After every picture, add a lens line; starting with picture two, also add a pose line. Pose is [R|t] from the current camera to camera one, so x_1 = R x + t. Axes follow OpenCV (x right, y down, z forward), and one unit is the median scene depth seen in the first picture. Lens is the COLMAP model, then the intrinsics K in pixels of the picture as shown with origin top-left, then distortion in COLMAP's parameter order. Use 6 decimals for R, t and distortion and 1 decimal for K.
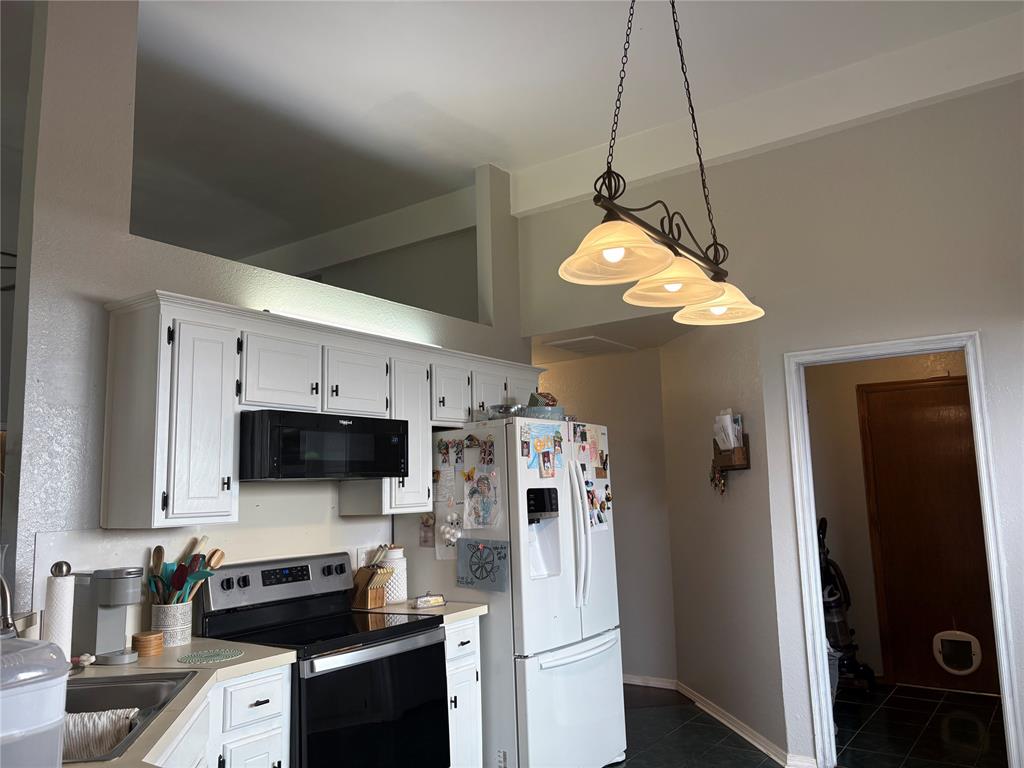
lens RADIAL K [[770.4, 0, 510.8], [0, 770.4, 379.9], [0, 0, 1]] dist [0.046761, -0.045616]
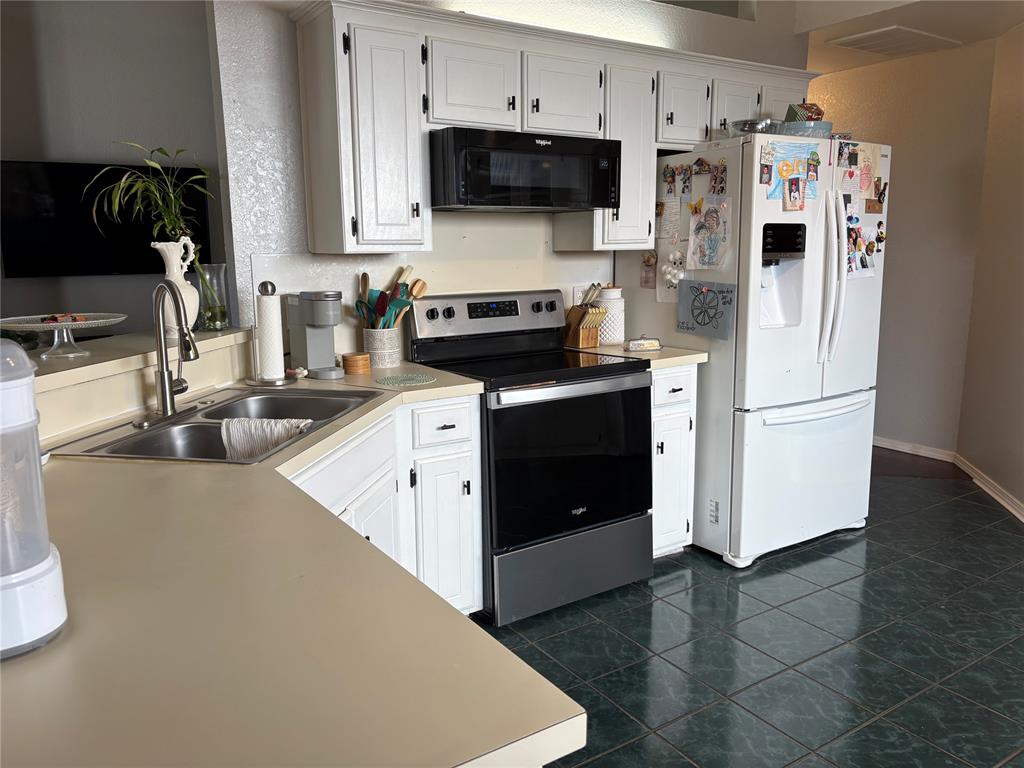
lens RADIAL K [[770.4, 0, 510.8], [0, 770.4, 379.9], [0, 0, 1]] dist [0.046761, -0.045616]
pose [[0.932528, 0.082418, -0.351565, 0.075874], [0.033605, 0.949571, 0.311748, 0.031924], [0.359529, -0.302528, 0.882732, 0.112324]]
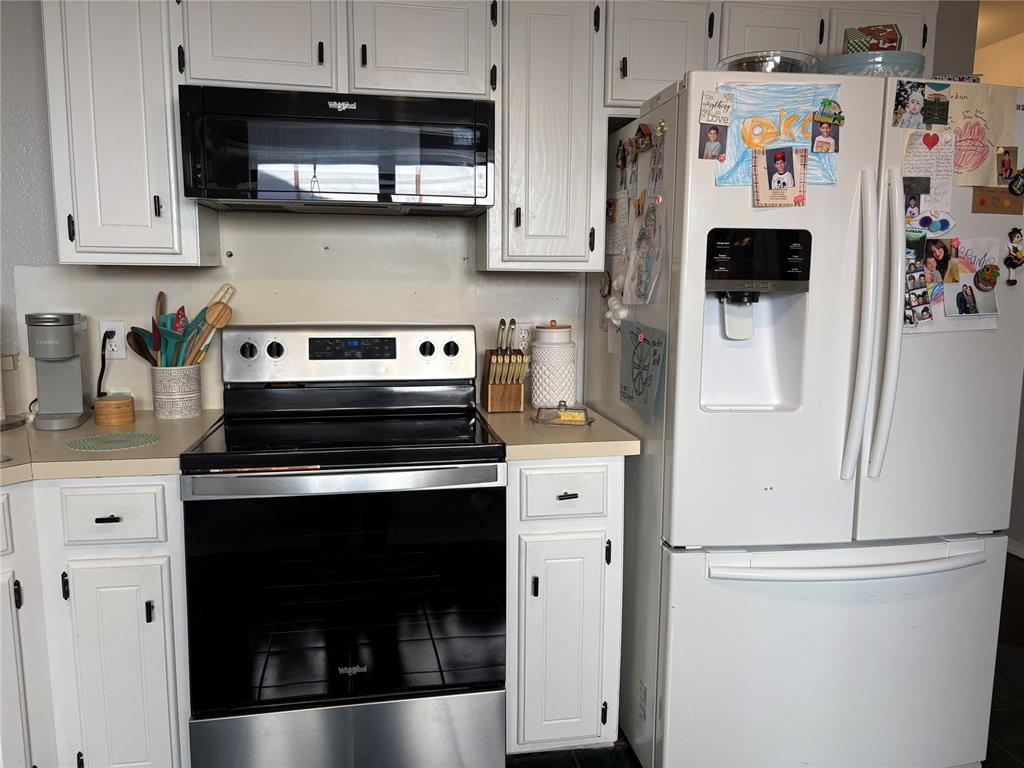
lens RADIAL K [[770.4, 0, 510.8], [0, 770.4, 379.9], [0, 0, 1]] dist [0.046761, -0.045616]
pose [[0.711378, 0.135501, -0.689624, 0.281321], [0.069462, 0.962879, 0.260844, 0.099769], [0.699369, -0.233461, 0.675559, 0.579534]]
